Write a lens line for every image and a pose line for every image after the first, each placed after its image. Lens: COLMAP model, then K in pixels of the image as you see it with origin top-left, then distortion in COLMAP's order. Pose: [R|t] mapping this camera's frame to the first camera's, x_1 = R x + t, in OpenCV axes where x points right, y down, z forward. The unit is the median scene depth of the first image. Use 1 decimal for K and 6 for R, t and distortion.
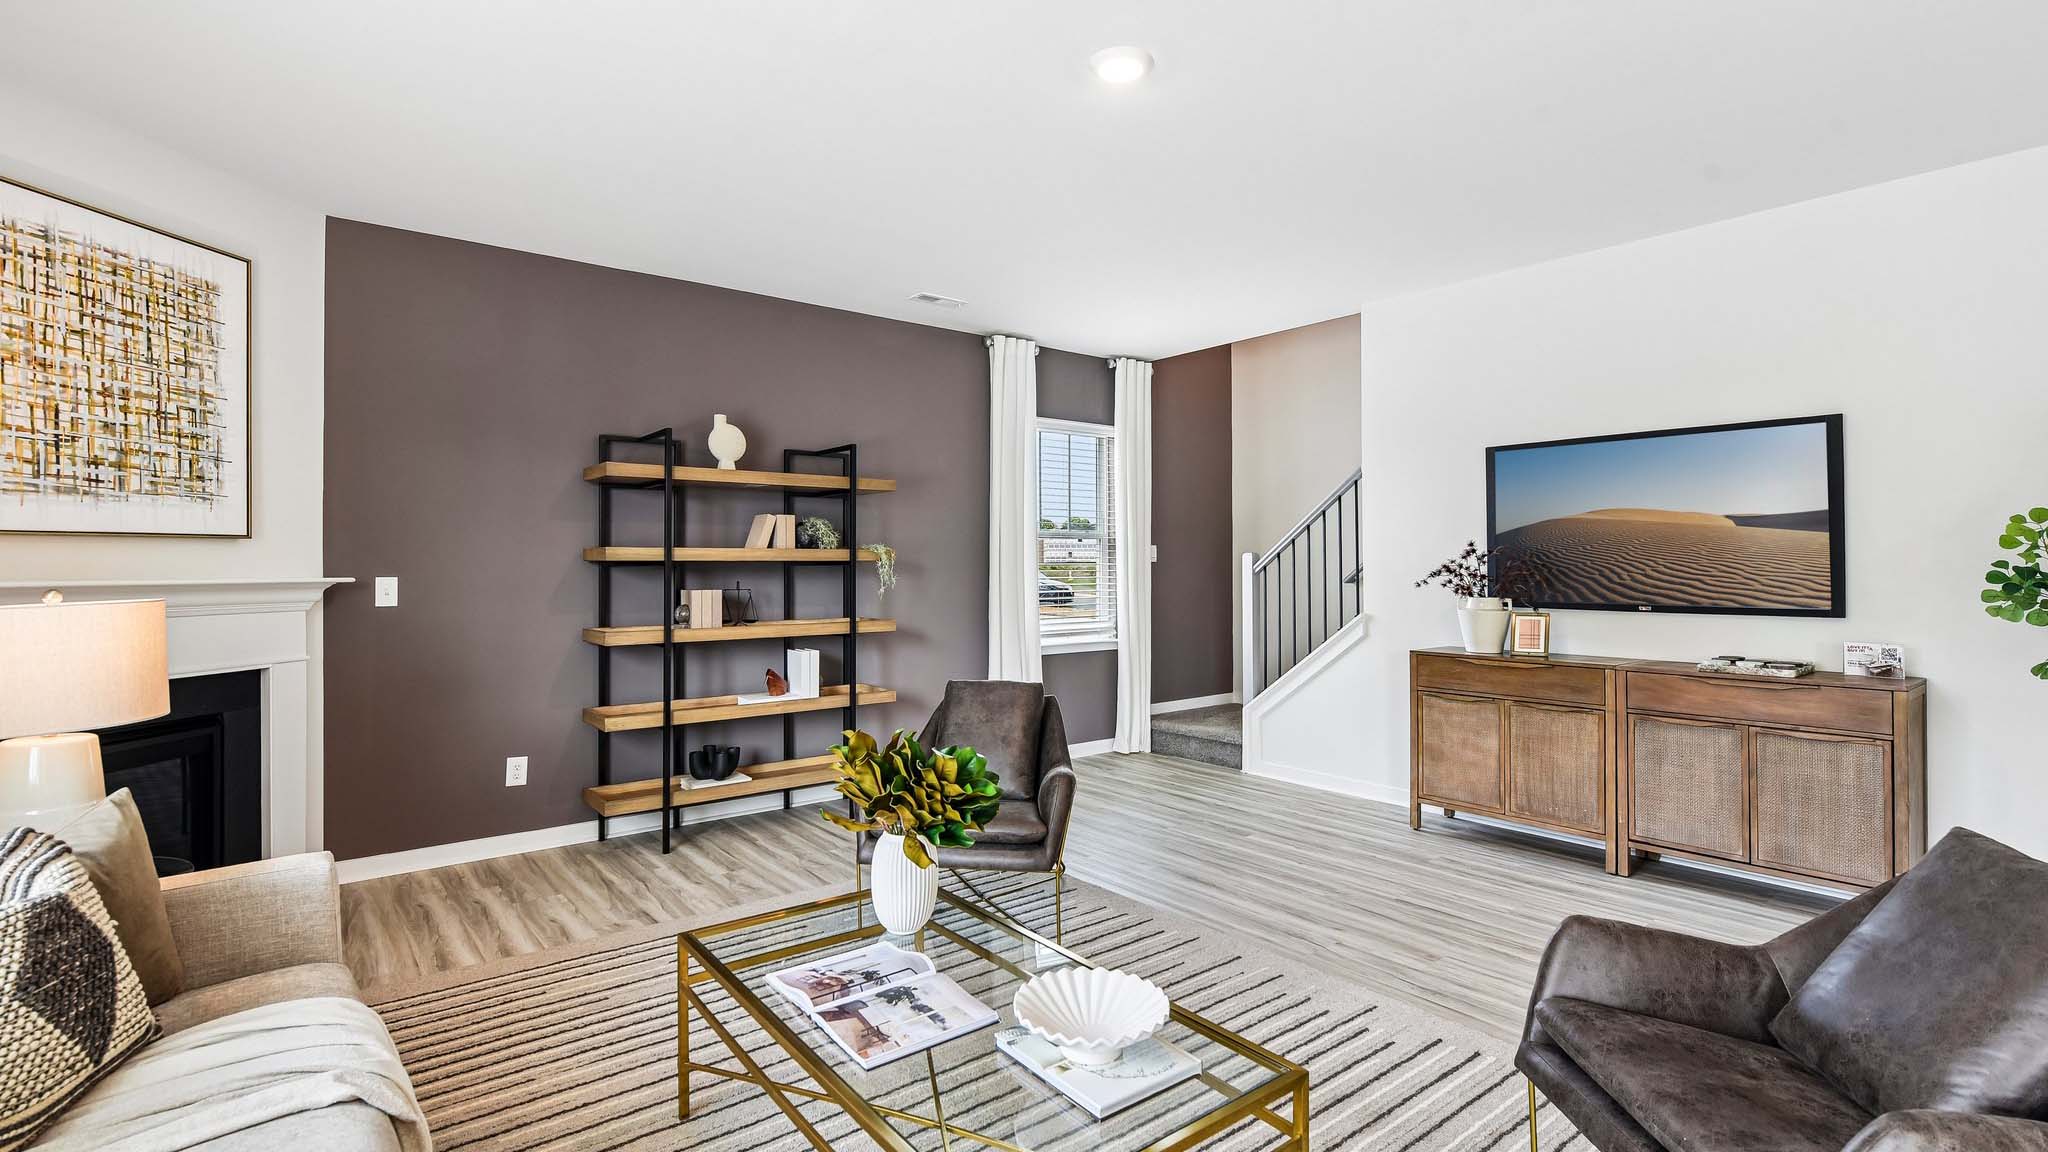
lens RADIAL K [[944.9, 0, 1014.0], [0, 944.9, 560.8], [0, 0, 1]] dist [-0.012379, -0.001520]
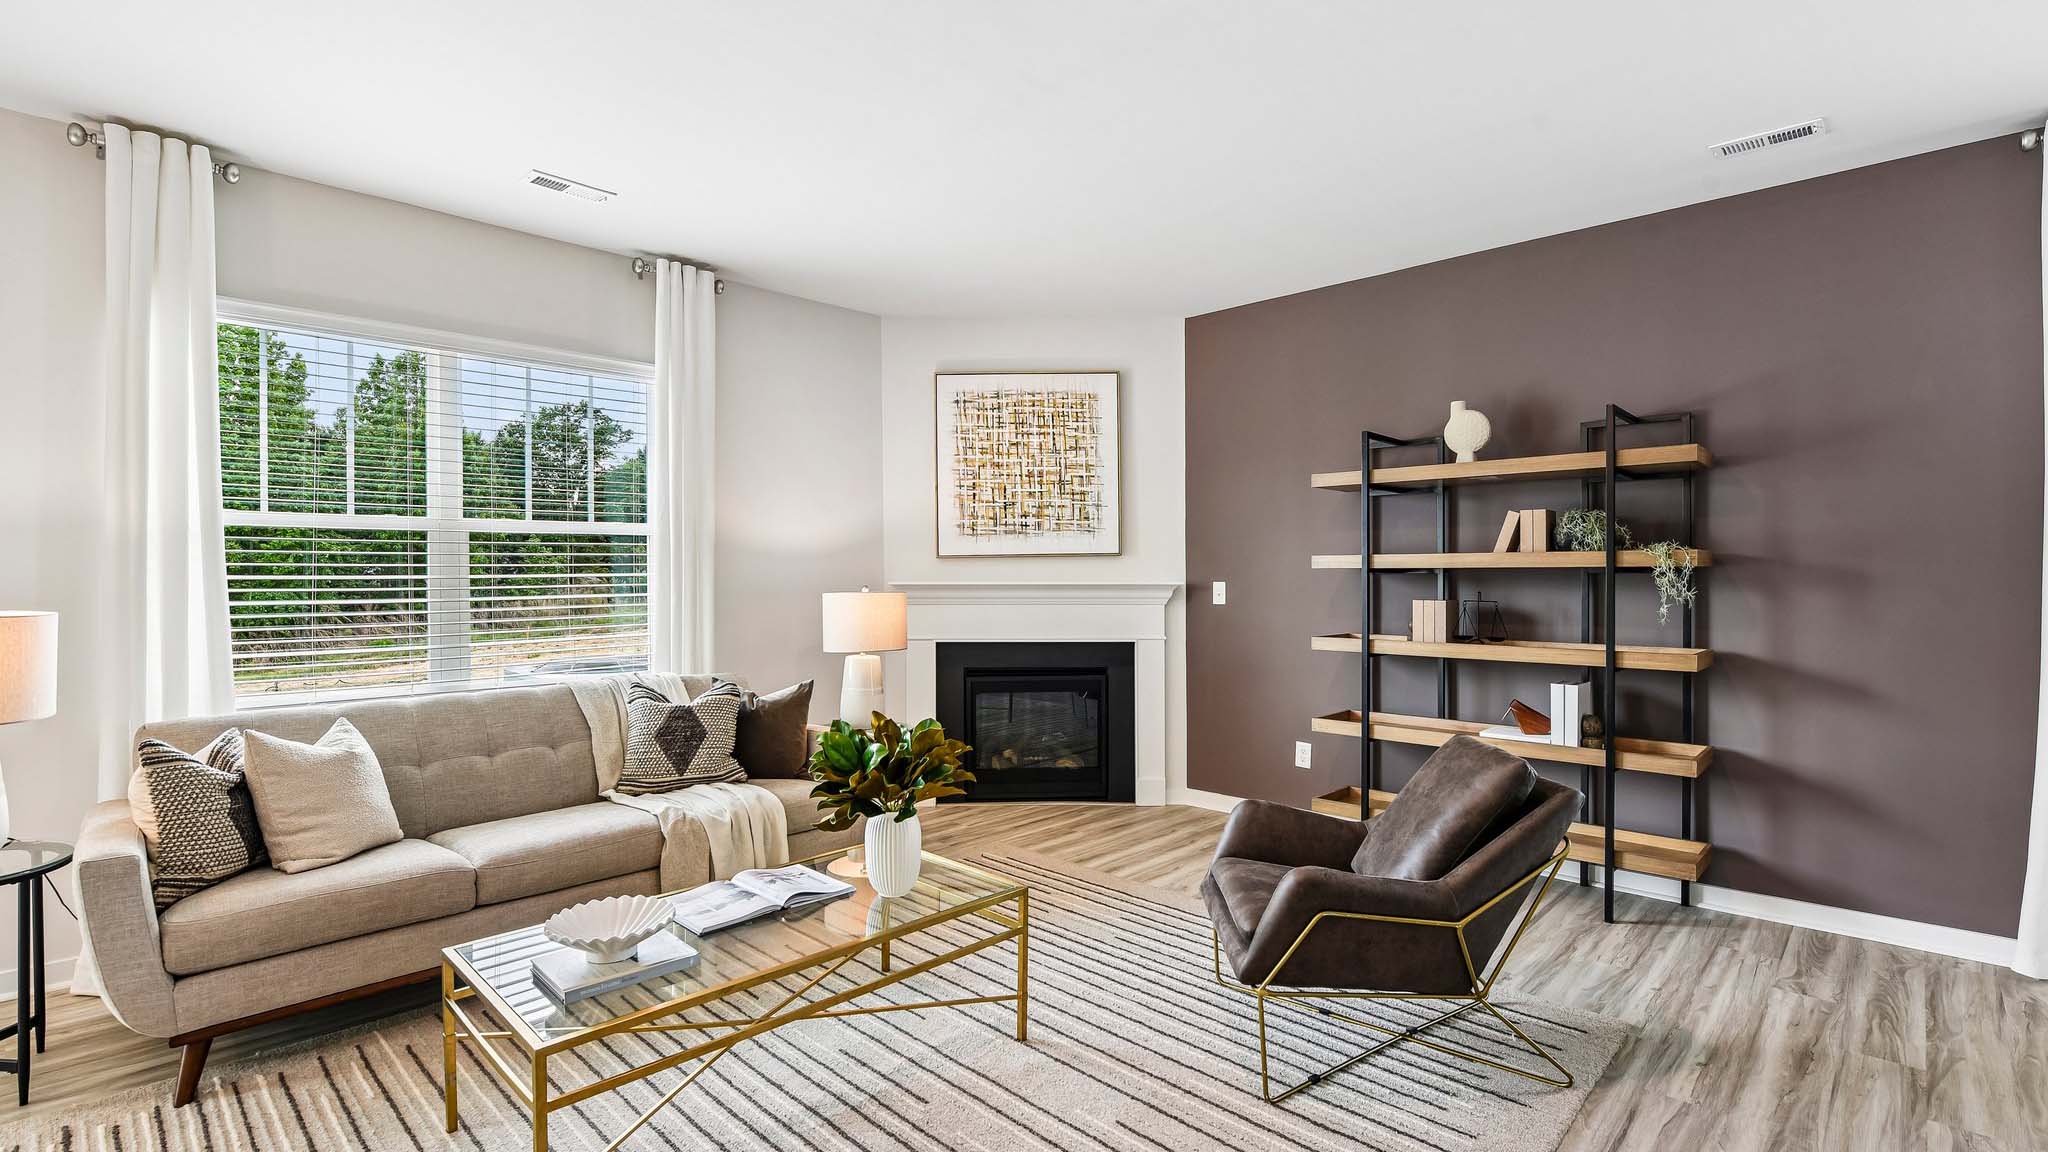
lens RADIAL K [[944.9, 0, 1019.8], [0, 944.9, 578.5], [0, 0, 1]] dist [-0.012379, -0.001520]
pose [[0.129311, 0.009067, -0.991563, 0.575394], [0.008841, 0.999908, 0.010296, -0.002981], [0.991565, -0.010098, 0.129219, 0.546871]]
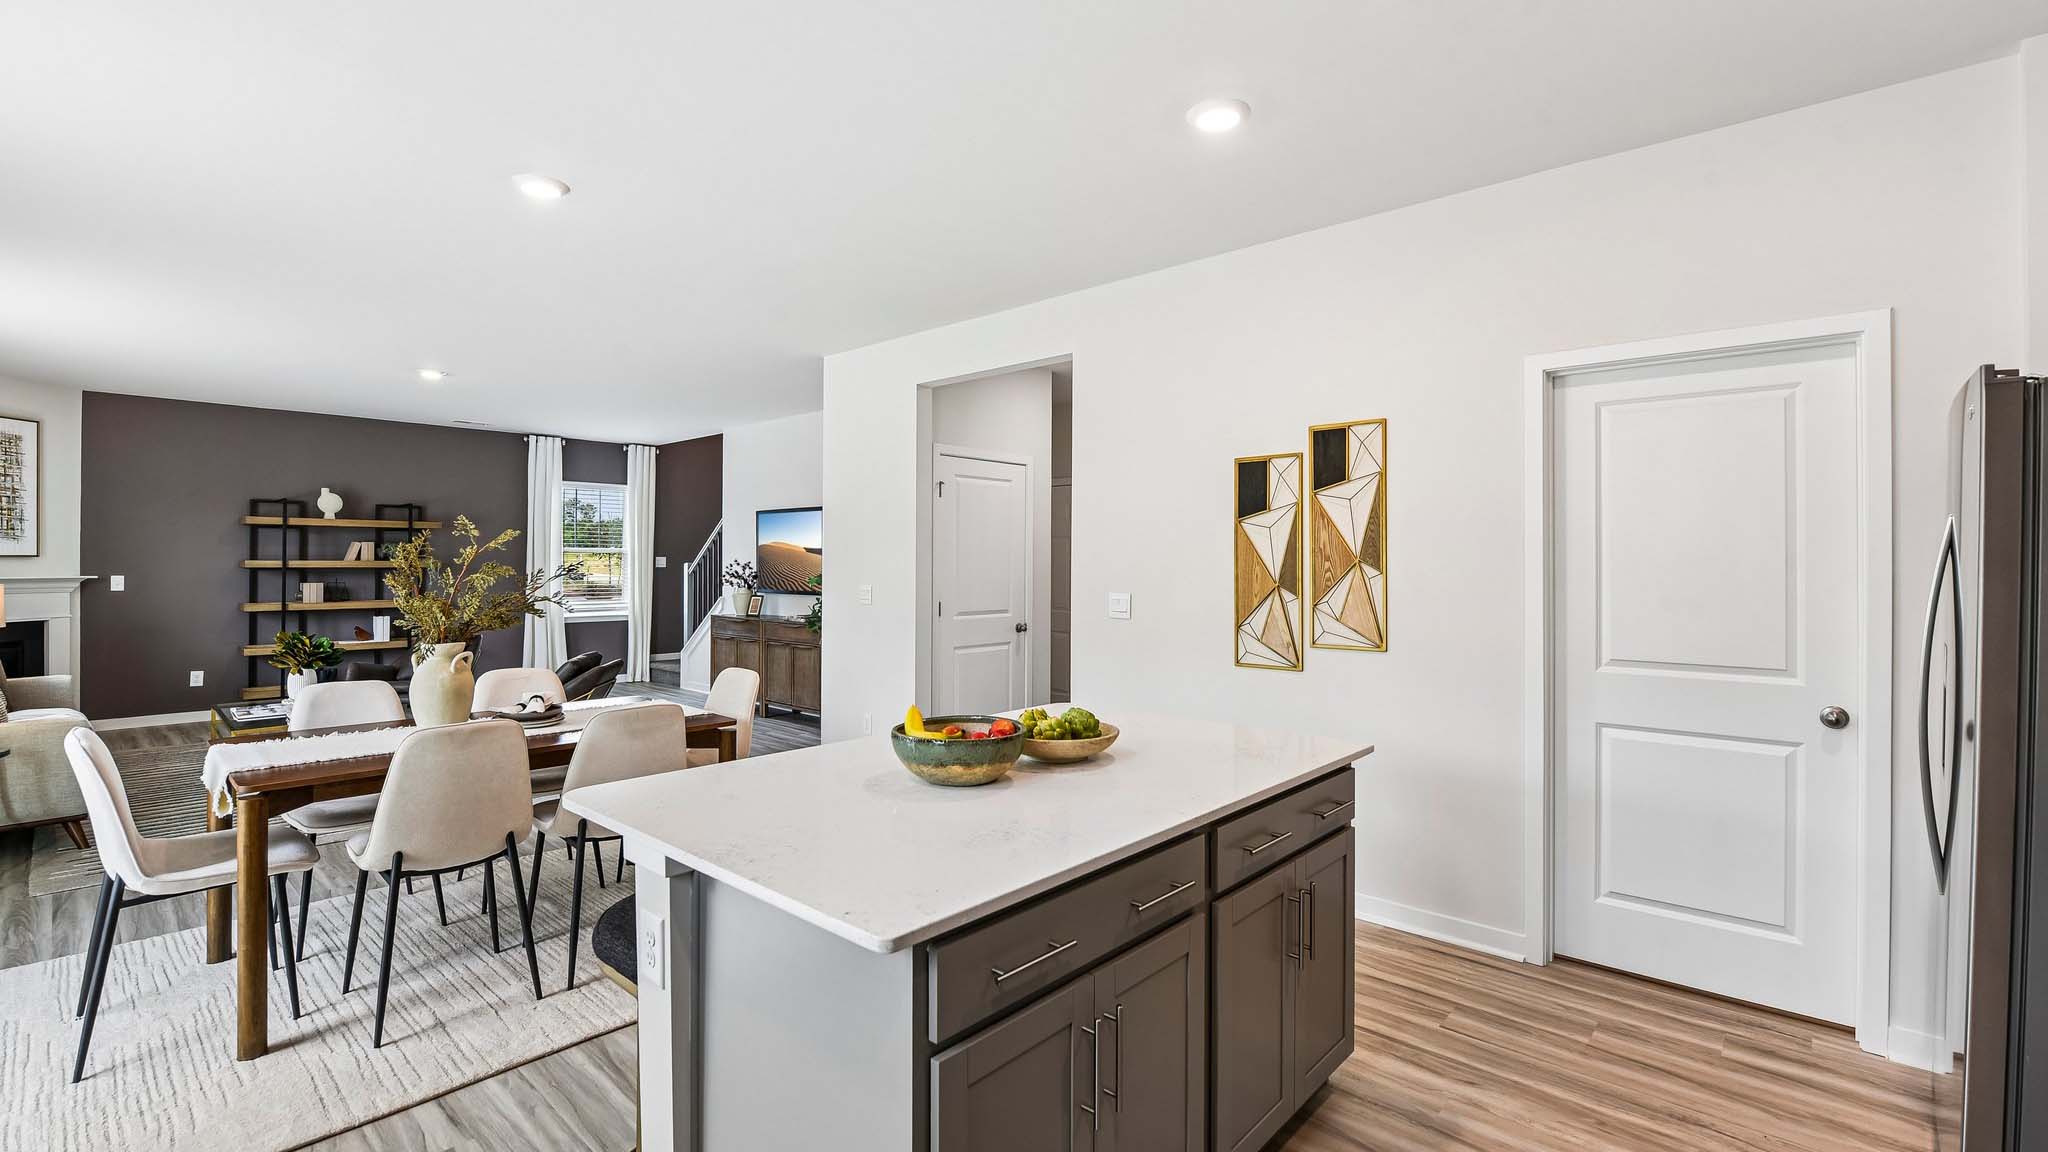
lens RADIAL K [[909.1, 0, 1020.9], [0, 909.1, 562.3], [0, 0, 1]] dist [-0.017102, 0.000428]
pose [[0.987367, 0.006437, 0.158321, 0.860201], [-0.006854, 0.999974, 0.002089, -0.026039], [-0.158304, -0.003147, 0.987385, -1.089633]]
